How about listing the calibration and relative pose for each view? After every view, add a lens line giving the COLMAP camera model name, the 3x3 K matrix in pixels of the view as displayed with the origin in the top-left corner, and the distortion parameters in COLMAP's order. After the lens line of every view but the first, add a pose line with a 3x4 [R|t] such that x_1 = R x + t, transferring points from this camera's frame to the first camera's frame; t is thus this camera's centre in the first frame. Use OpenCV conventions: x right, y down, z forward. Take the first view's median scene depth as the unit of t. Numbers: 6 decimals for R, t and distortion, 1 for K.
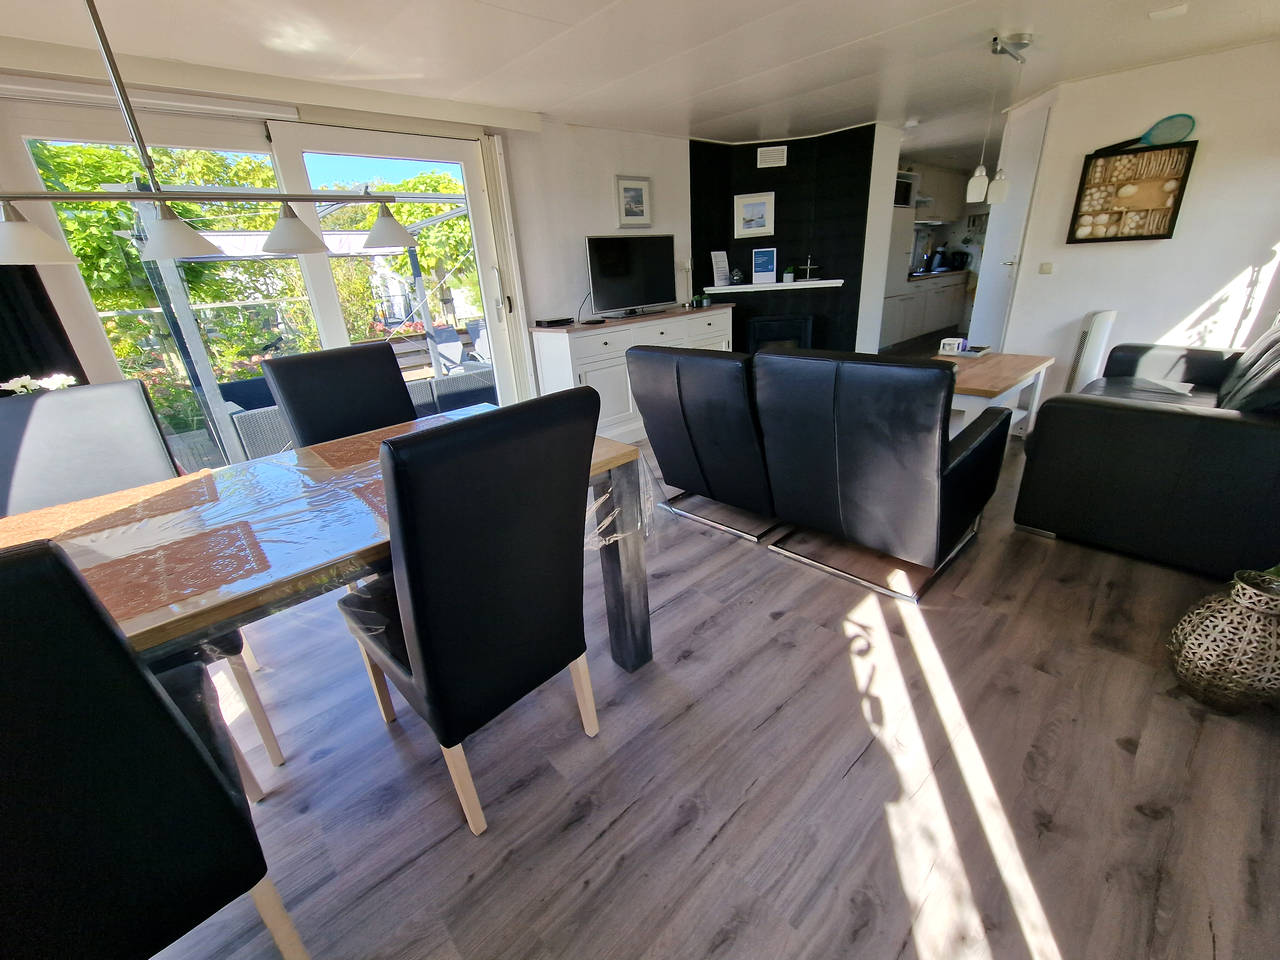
lens RADIAL K [[534.4, 0, 640.0], [0, 534.4, 480.0], [0, 0, 1]] dist [-0.000941, -0.005624]
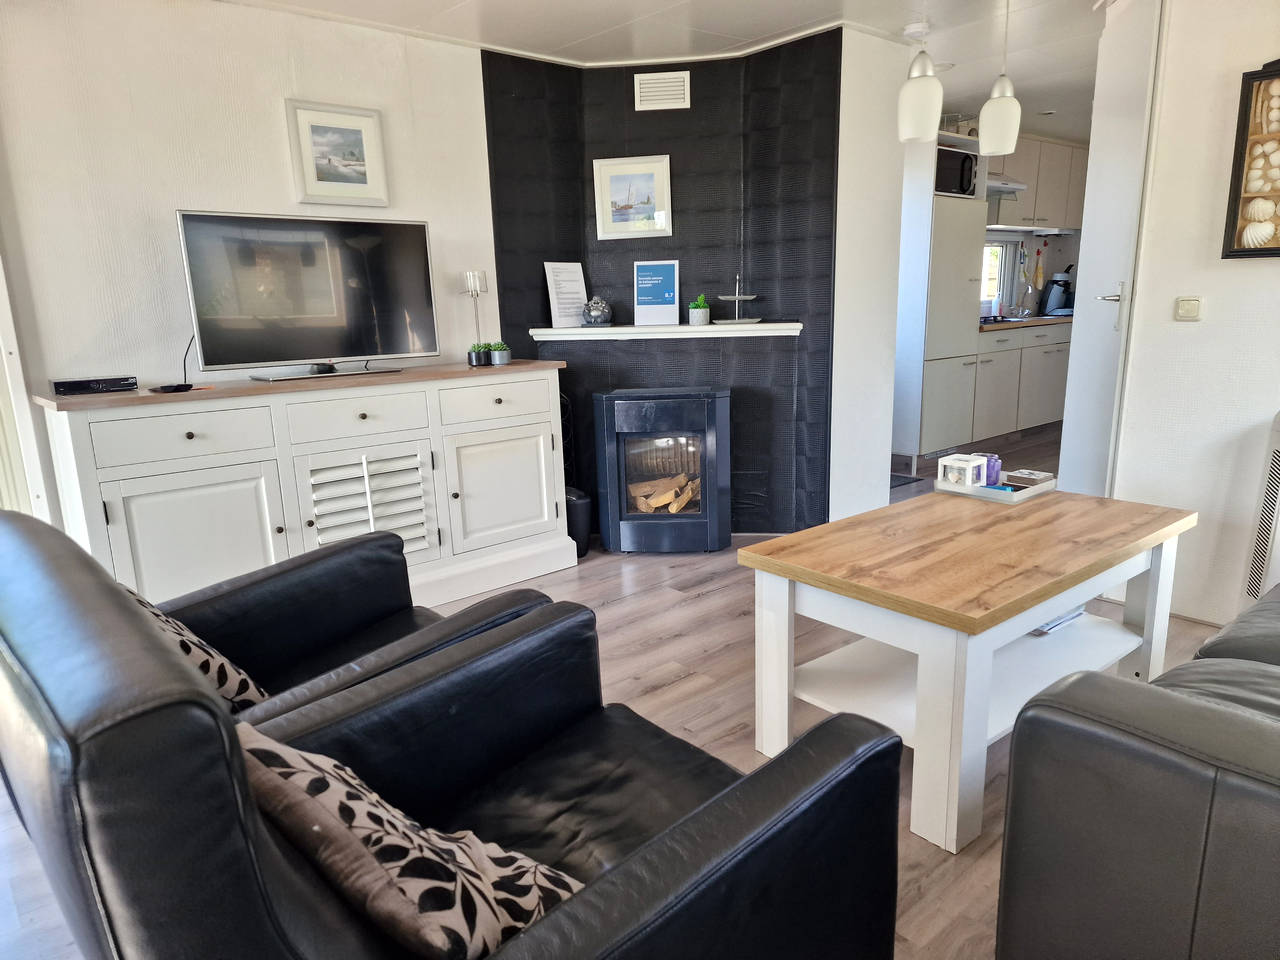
lens RADIAL K [[853.5, 0, 643.4], [0, 853.5, 484.0], [0, 0, 1]] dist [0.086697, -0.085177]
pose [[0.998943, 0.040422, -0.021906, 0.280557], [-0.043509, 0.985119, -0.166275, -0.093266], [0.014859, 0.167052, 0.985836, 0.247476]]
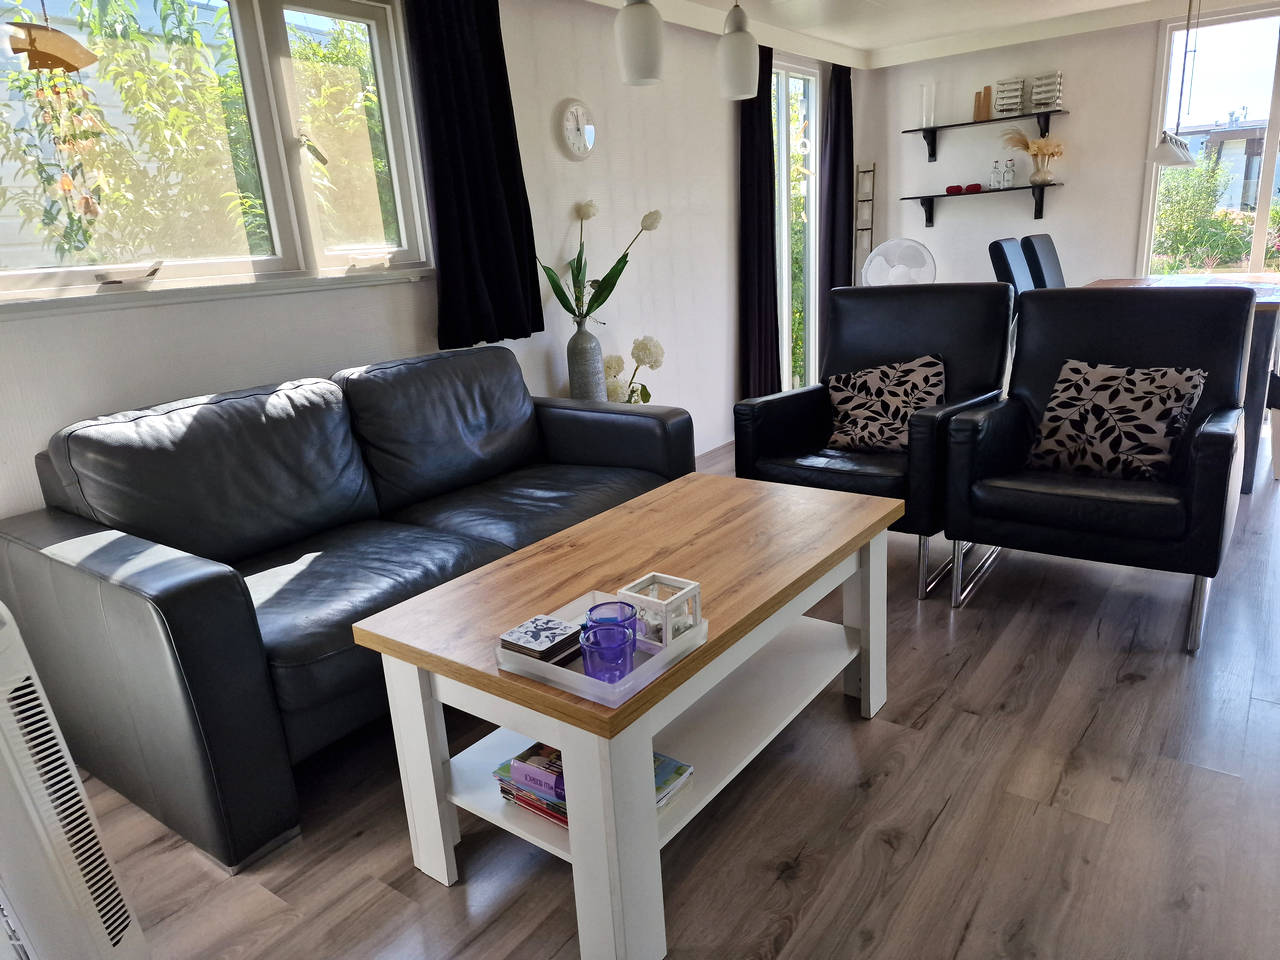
lens RADIAL K [[853.5, 0, 643.4], [0, 853.5, 484.0], [0, 0, 1]] dist [0.086697, -0.085177]
pose [[-0.975347, 0.171018, -0.139470, 0.526050], [0.047572, 0.780088, 0.623859, -0.442748], [0.215490, 0.601844, -0.768992, 1.042973]]
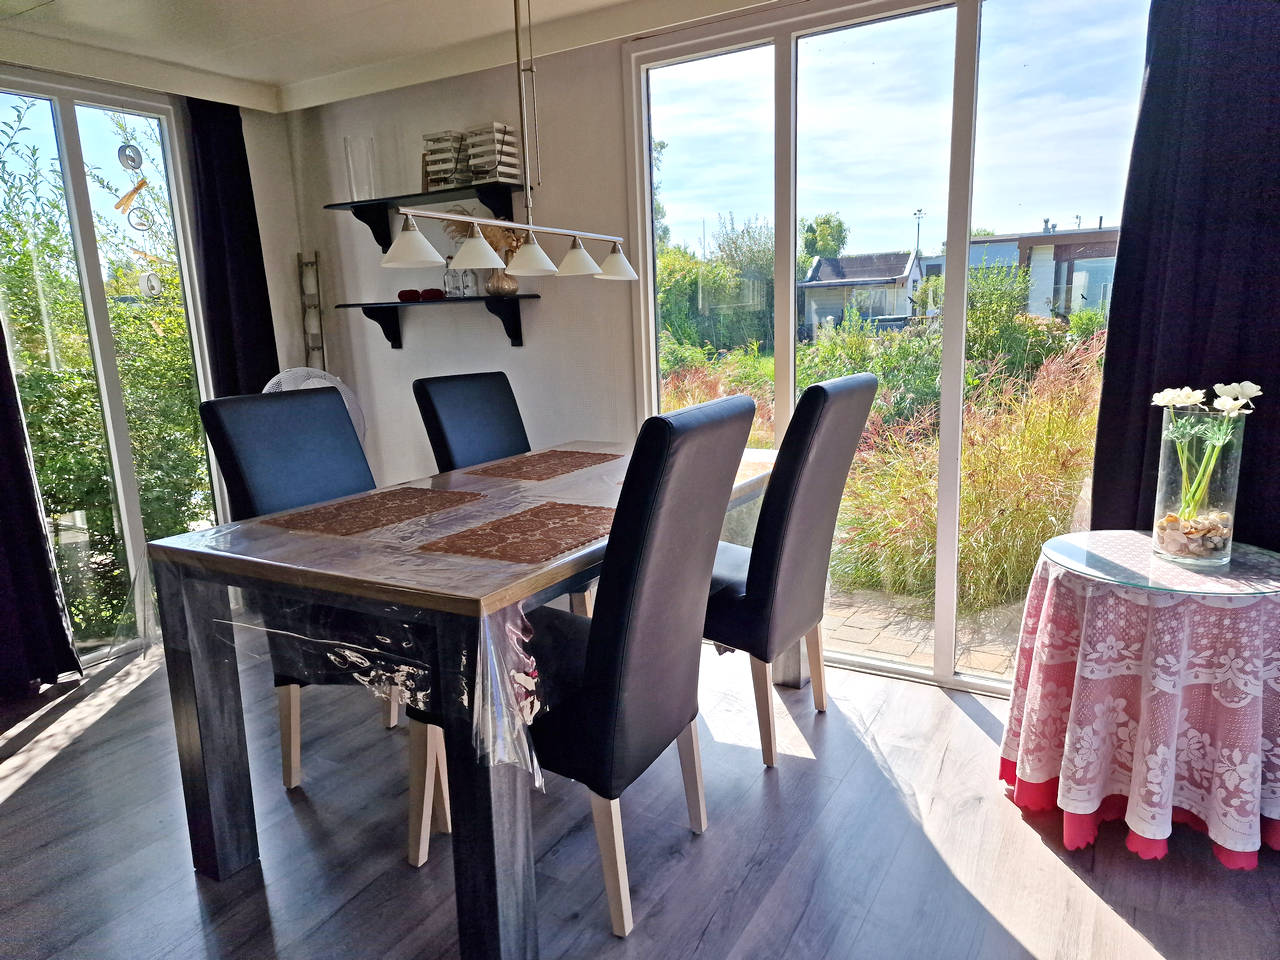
lens RADIAL K [[853.5, 0, 643.4], [0, 853.5, 484.0], [0, 0, 1]] dist [0.086697, -0.085177]
pose [[-0.953448, 0.153943, -0.259303, -0.122715], [-0.015129, 0.834379, 0.550984, -0.277857], [0.301177, 0.529257, -0.793208, 0.729937]]
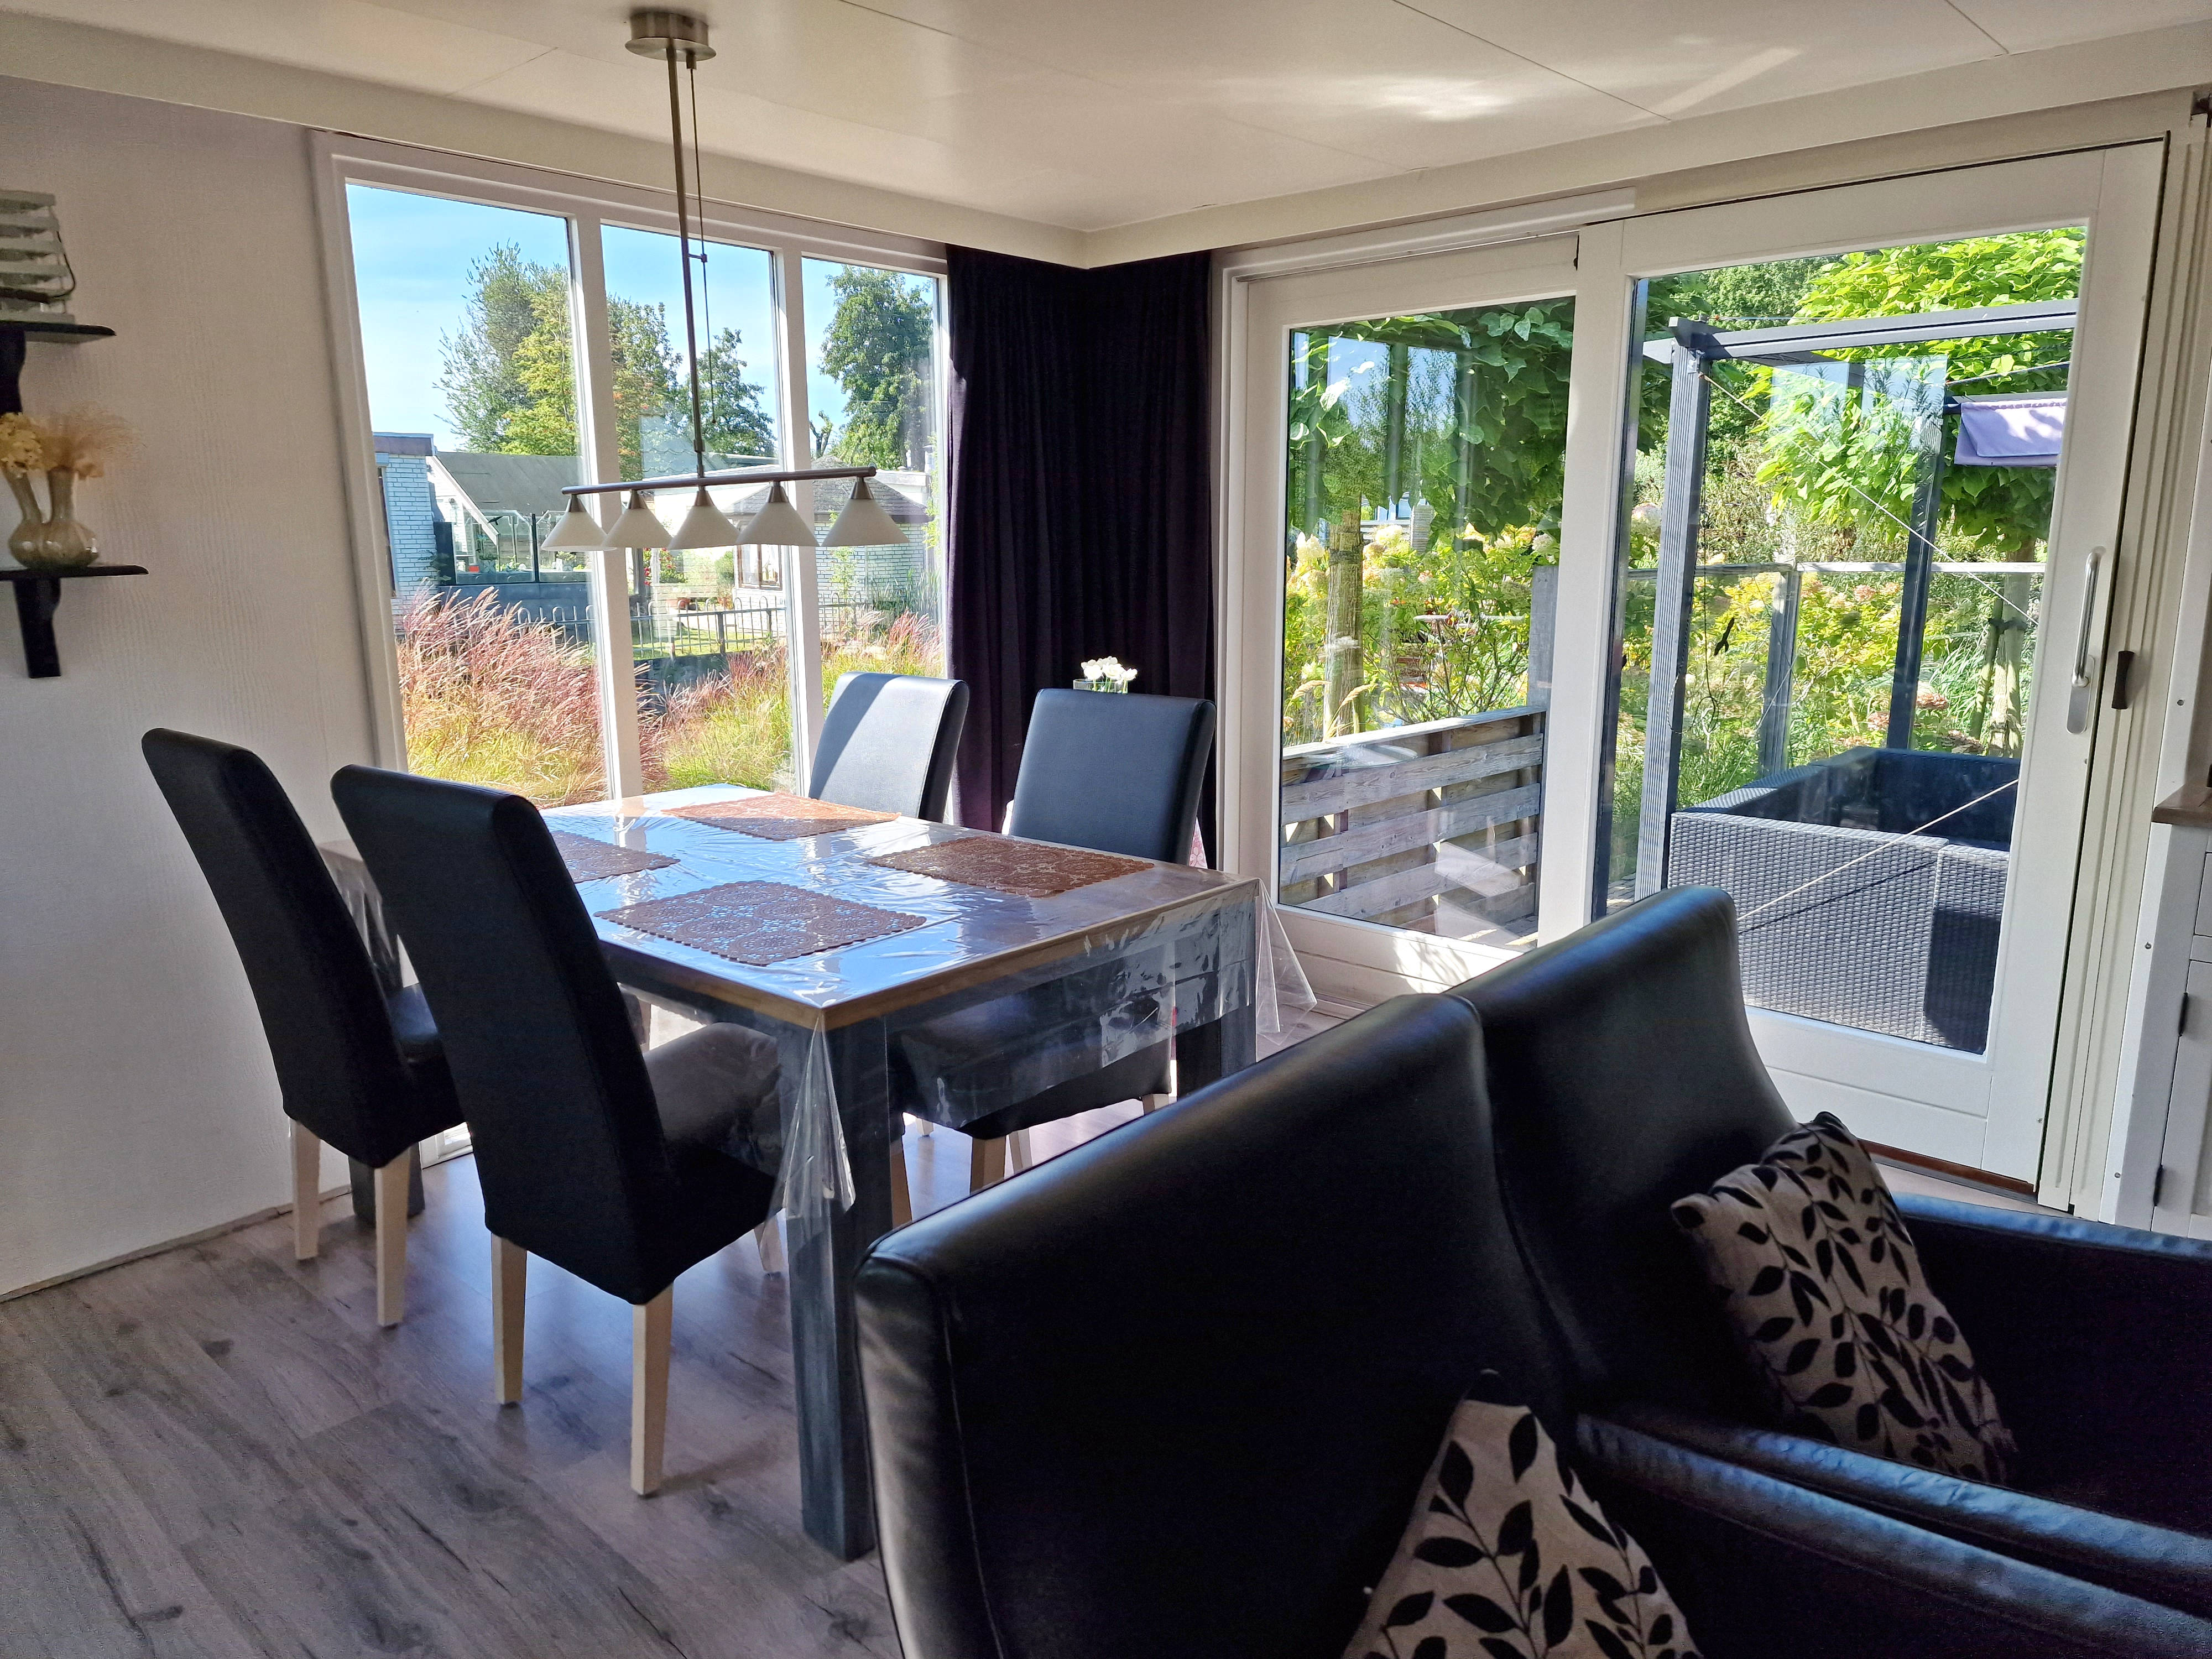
lens RADIAL K [[1475.0, 0, 1111.8], [0, 1475.0, 836.4], [0, 0, 1]] dist [0.086697, -0.085177]
pose [[0.078617, 0.263405, -0.961476, 0.396207], [-0.372056, 0.902528, 0.216834, -0.188003], [0.924875, 0.340676, 0.168955, 0.336578]]
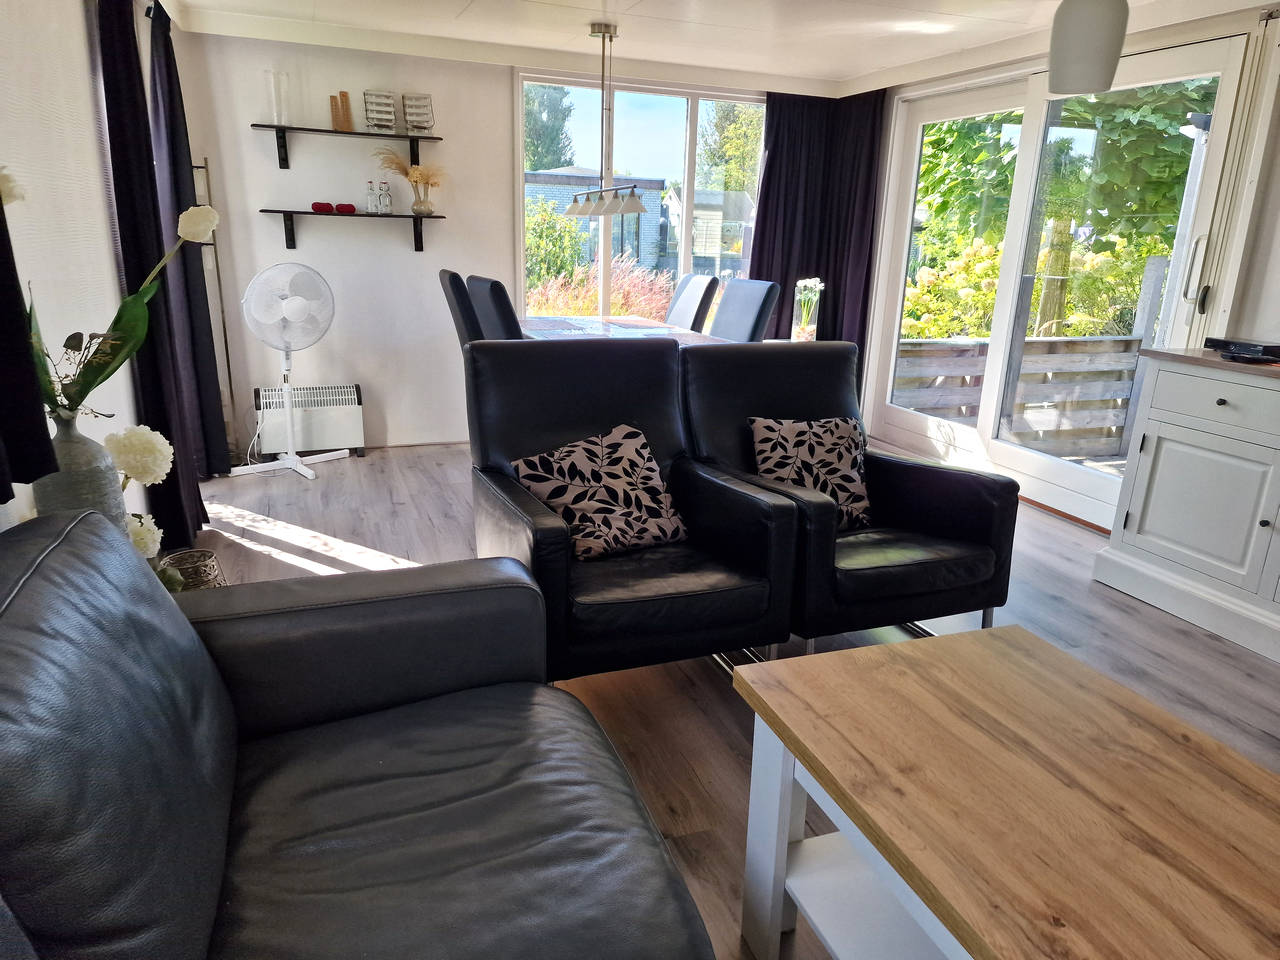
lens RADIAL K [[848.6, 0, 640.0], [0, 848.6, 480.0], [0, 0, 1]] dist [0.090187, -0.091226]
pose [[-0.381682, 0.307224, -0.871741, 0.700869], [-0.353050, 0.823170, 0.444686, -0.301385], [0.854210, 0.477497, -0.205724, 0.625338]]
